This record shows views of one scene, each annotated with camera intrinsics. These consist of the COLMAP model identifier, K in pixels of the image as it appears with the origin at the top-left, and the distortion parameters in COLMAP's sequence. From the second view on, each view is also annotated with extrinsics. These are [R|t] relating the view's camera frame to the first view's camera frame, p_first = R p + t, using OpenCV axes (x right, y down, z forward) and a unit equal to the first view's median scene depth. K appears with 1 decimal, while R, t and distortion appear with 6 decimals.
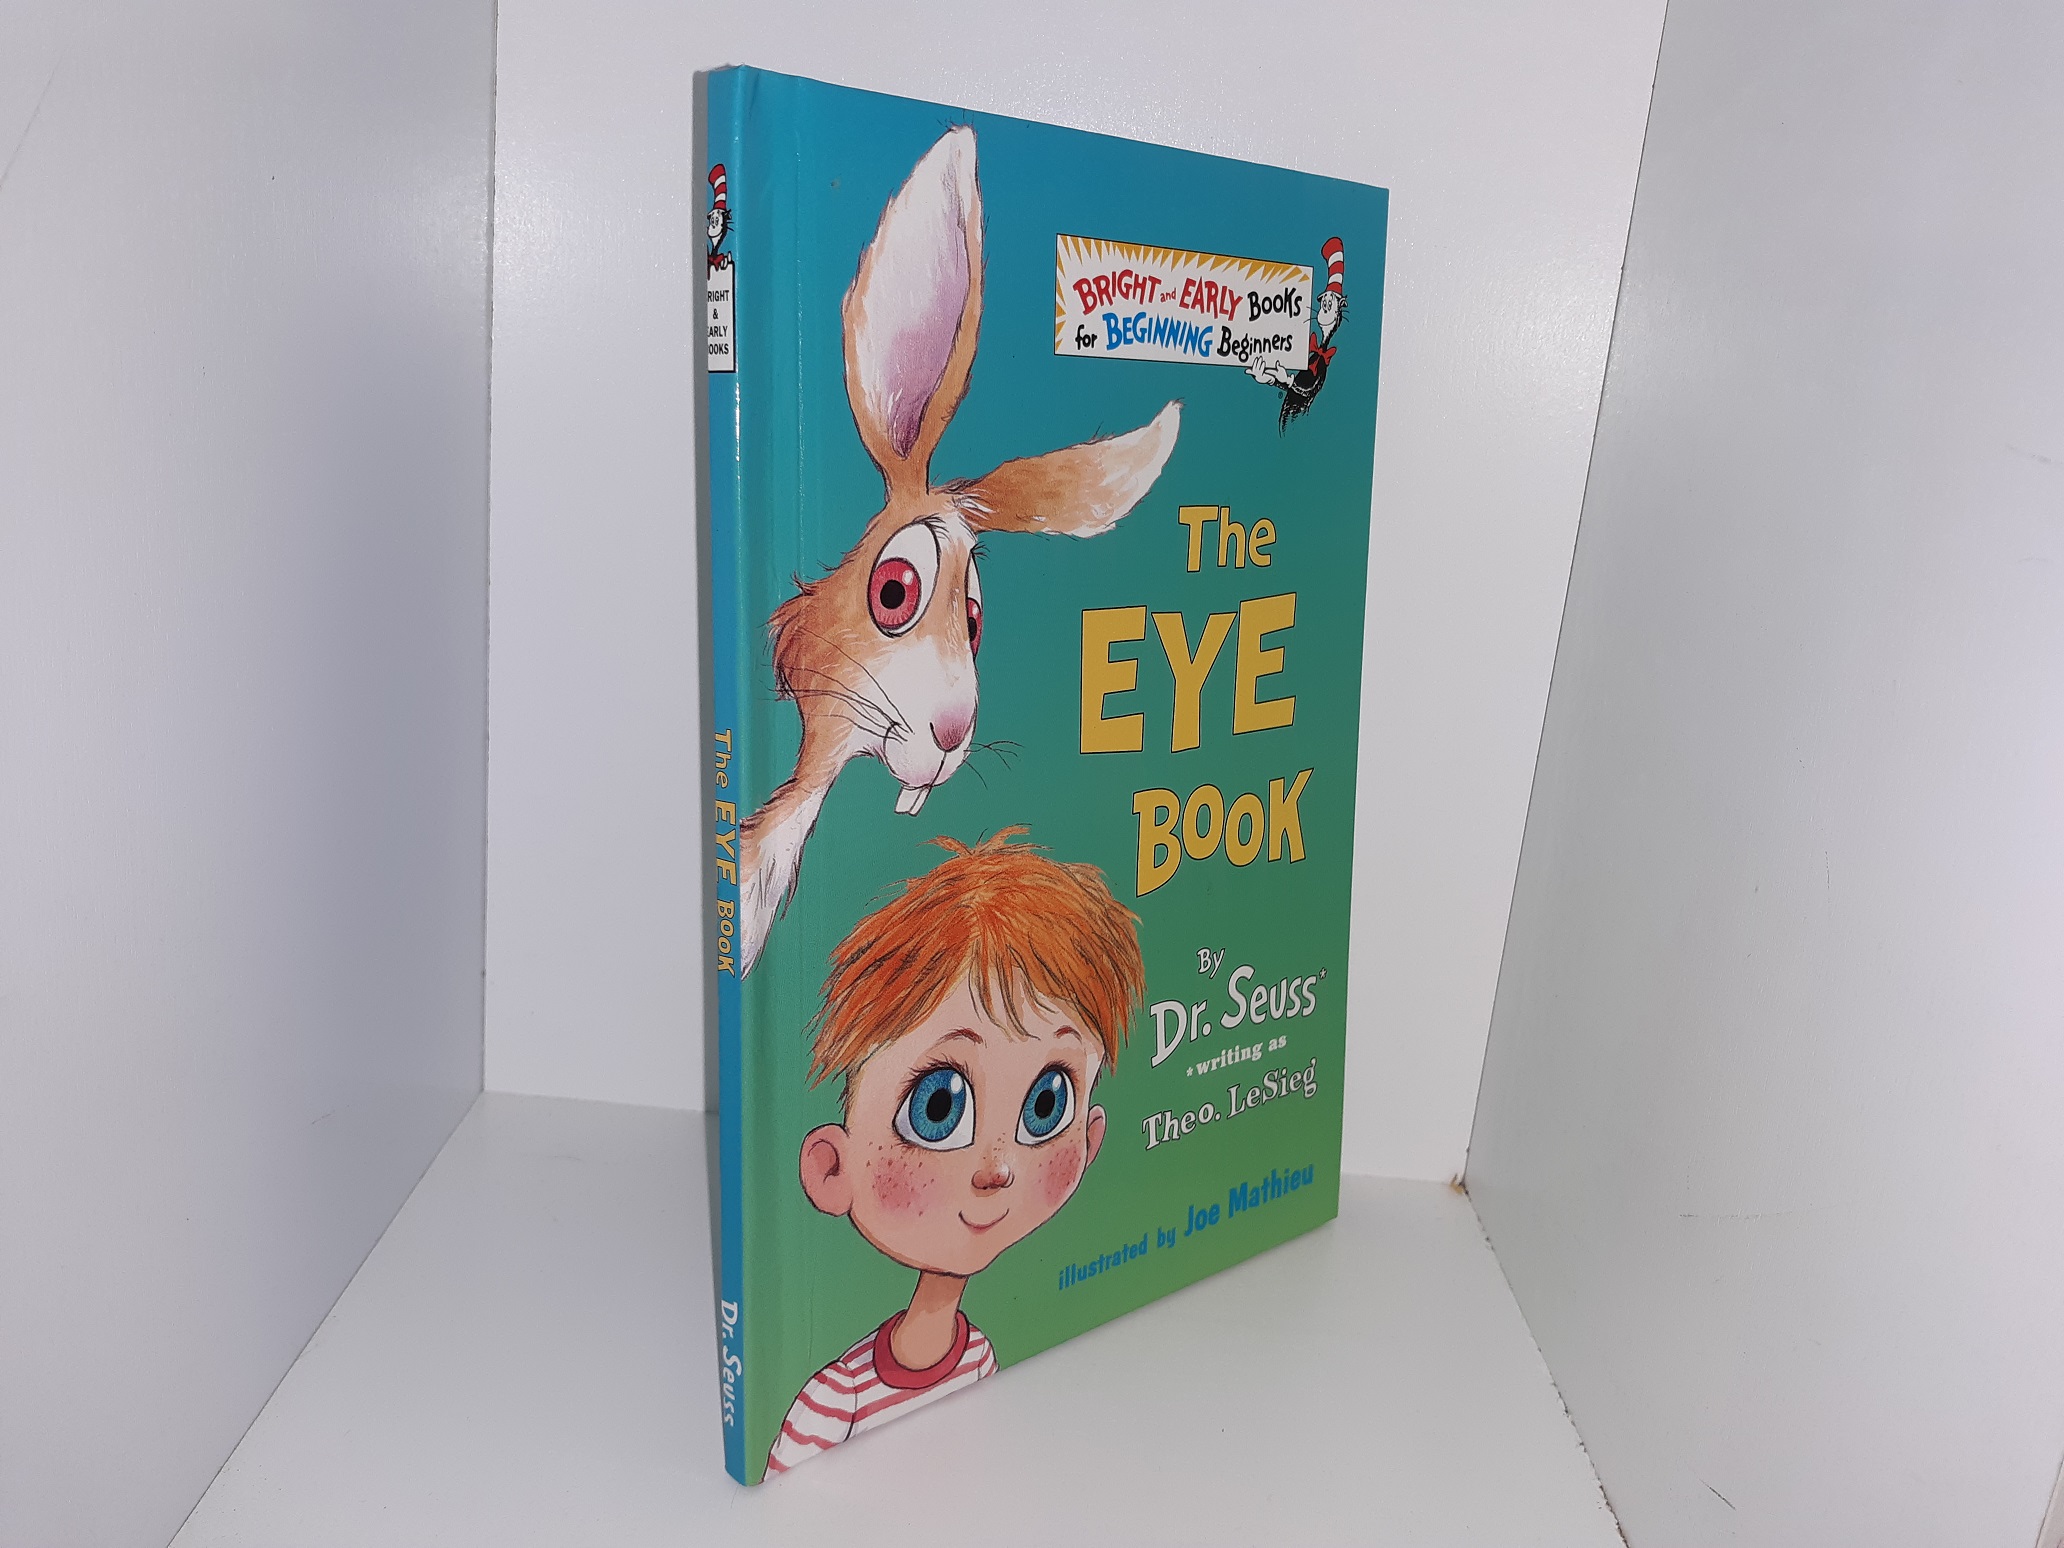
lens RADIAL K [[1681.4, 0, 1023.4], [0, 1681.4, 768.5], [0, 0, 1]] dist [-0.009925, -0.030542]
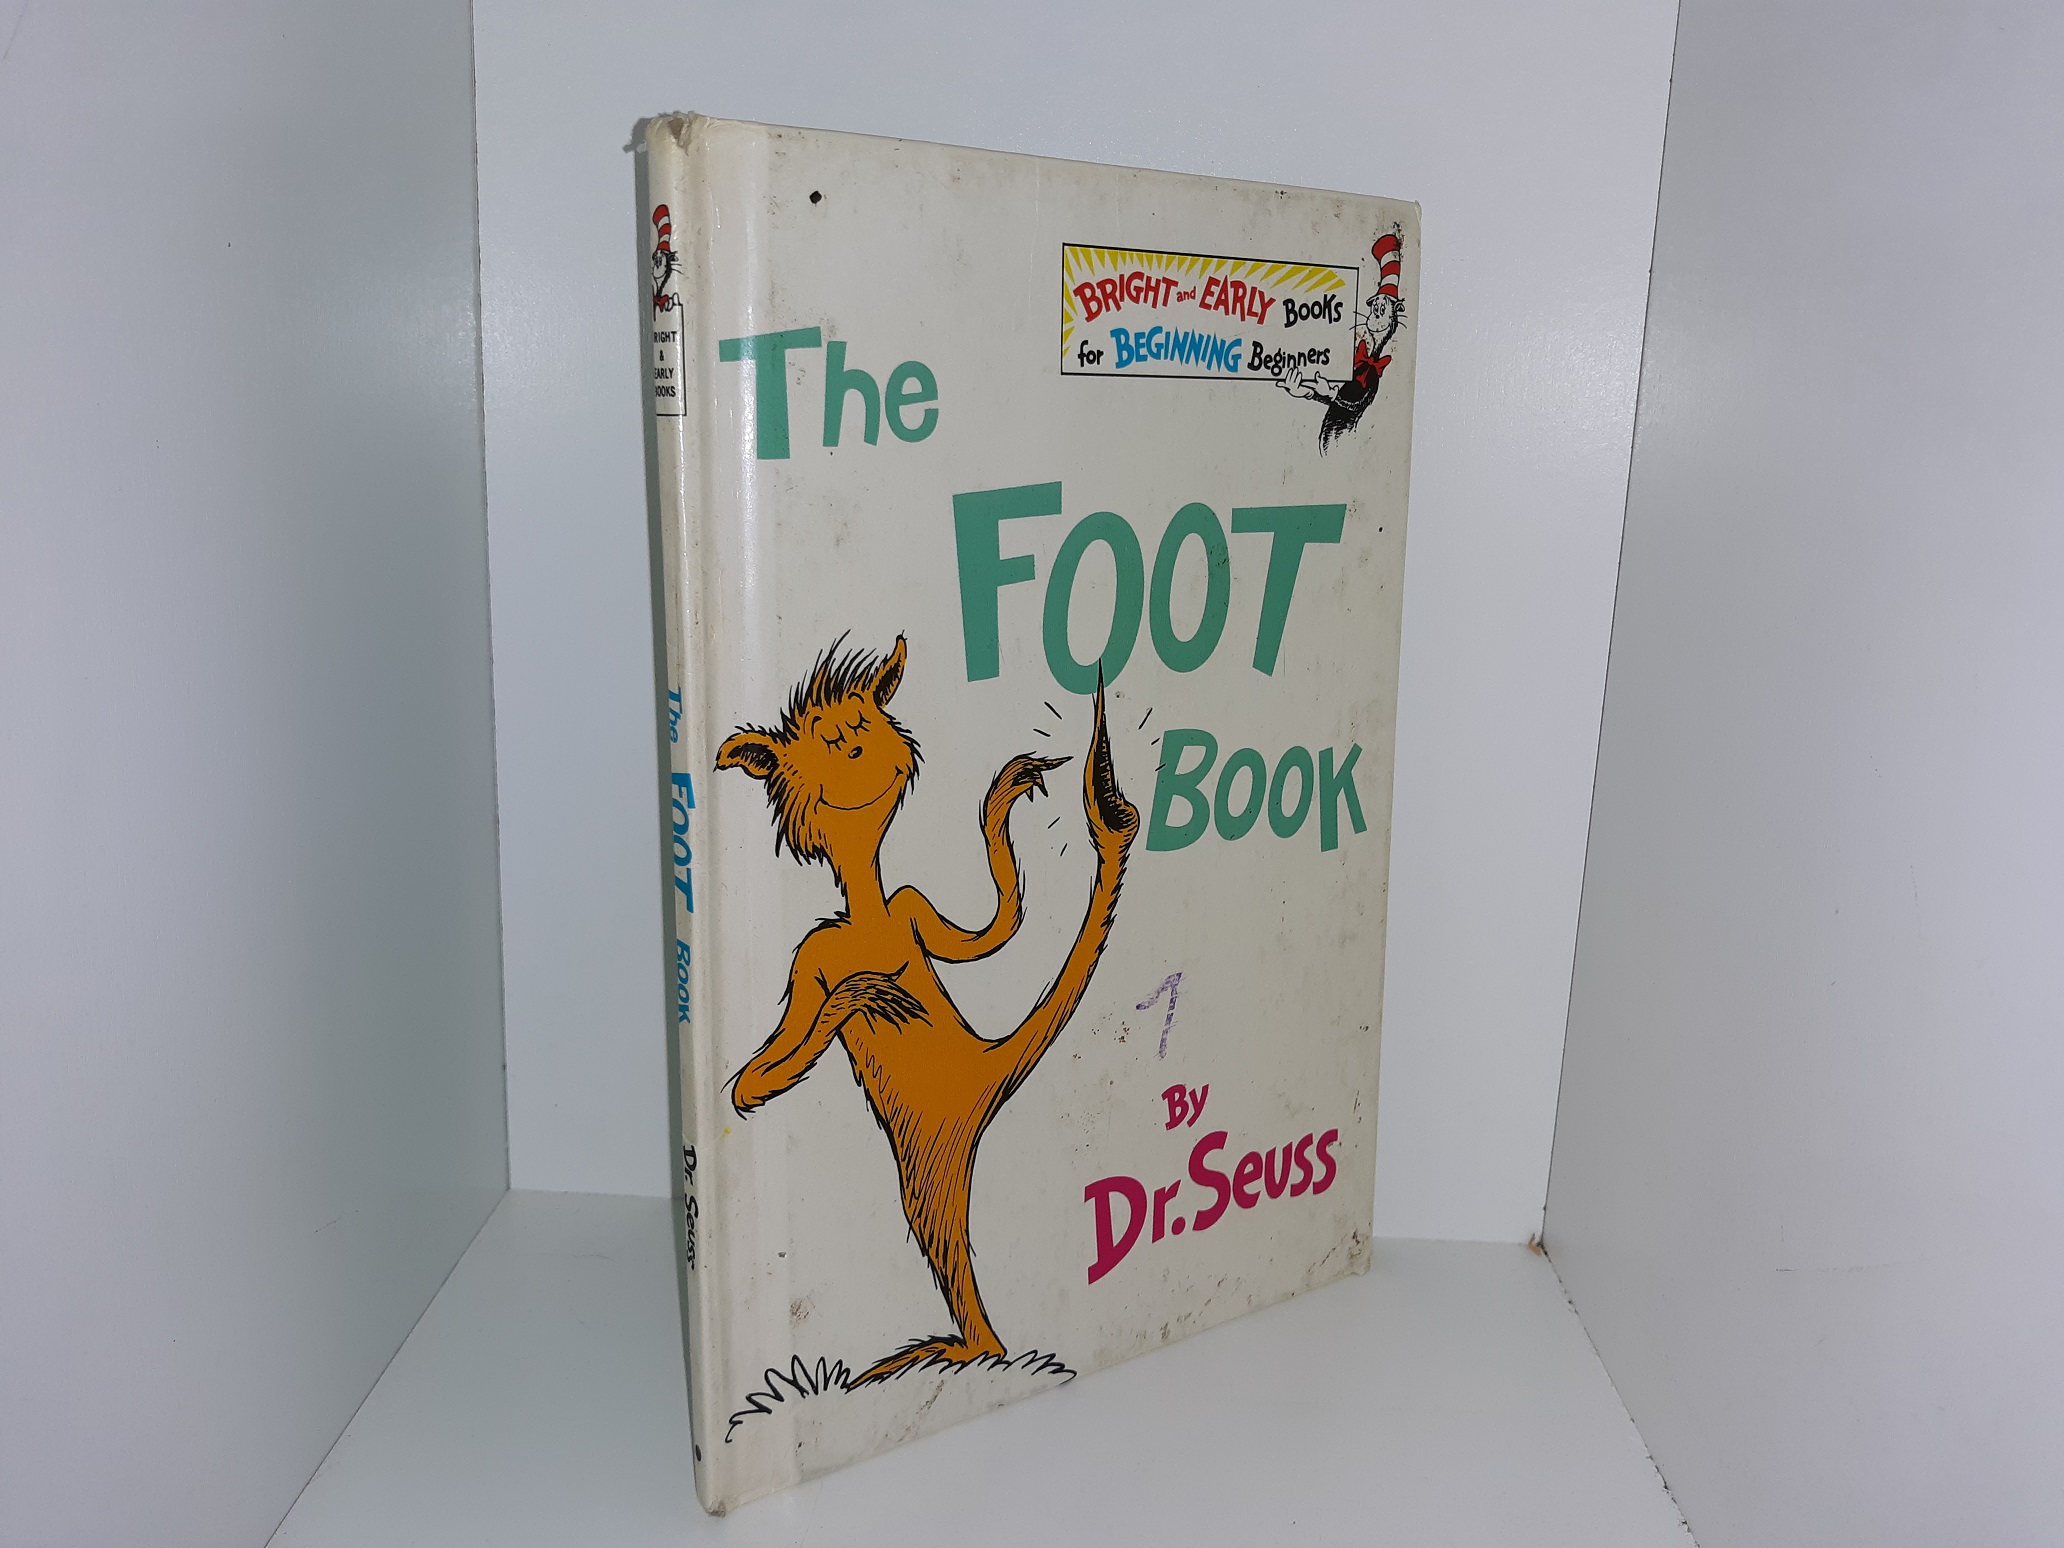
lens RADIAL K [[1681.4, 0, 1002.8], [0, 1681.4, 762.7], [0, 0, 1]] dist [-0.009925, -0.030542]
pose [[0.998341, -0.048635, -0.030834, 0.007132], [0.047642, 0.998346, -0.032166, -0.022582], [0.032347, 0.030644, 0.999007, 0.130905]]
